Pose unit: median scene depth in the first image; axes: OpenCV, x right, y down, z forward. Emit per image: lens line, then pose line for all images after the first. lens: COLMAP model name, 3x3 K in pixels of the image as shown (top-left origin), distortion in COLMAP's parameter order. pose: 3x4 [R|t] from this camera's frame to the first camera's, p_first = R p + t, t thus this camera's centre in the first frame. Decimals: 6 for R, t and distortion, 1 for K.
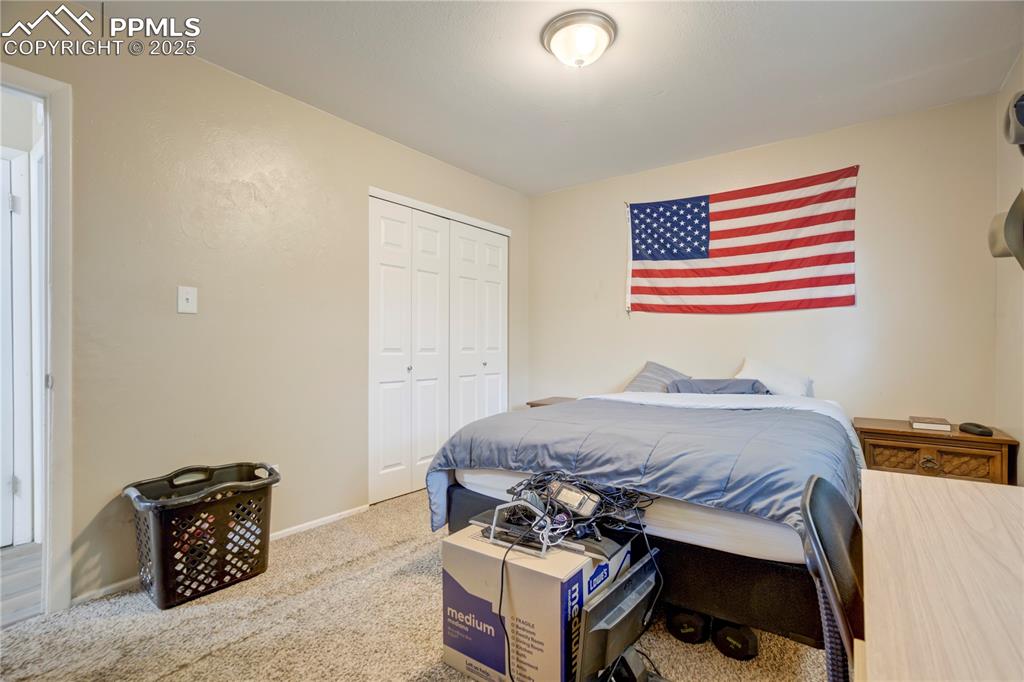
lens RADIAL K [[480.6, 0, 518.2], [0, 480.6, 345.9], [0, 0, 1]] dist [-0.019415, 0.006985]
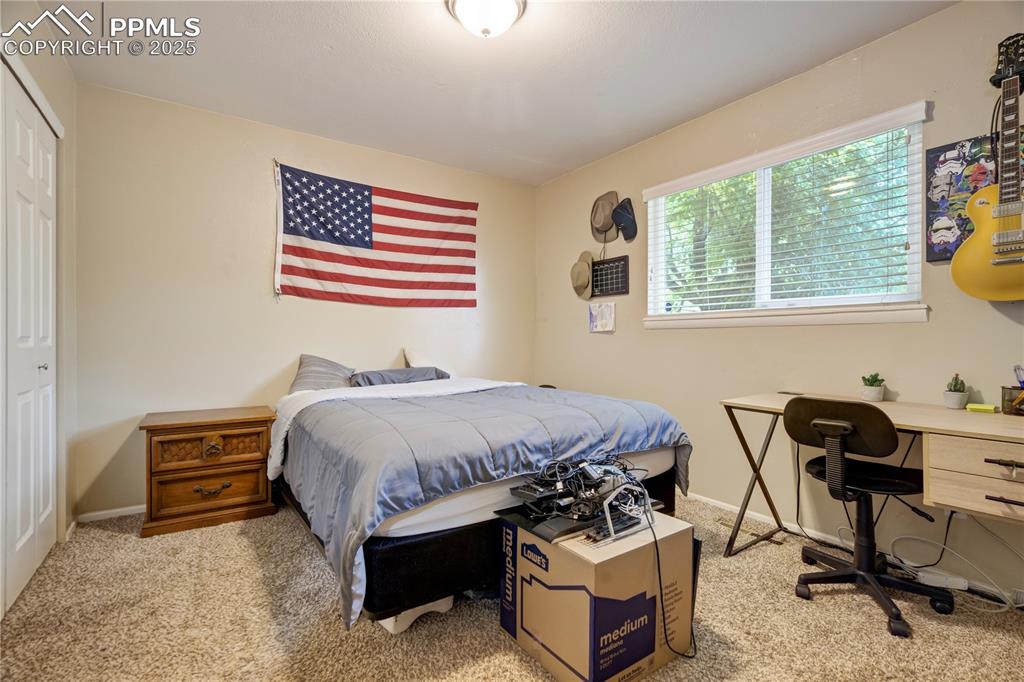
lens RADIAL K [[480.6, 0, 516.9], [0, 480.6, 338.6], [0, 0, 1]] dist [-0.019415, 0.006985]
pose [[0.323621, 0.003375, 0.946181, -0.444060], [-0.000250, 0.999994, -0.003482, 0.006616], [-0.946187, 0.000891, 0.323620, 0.382446]]
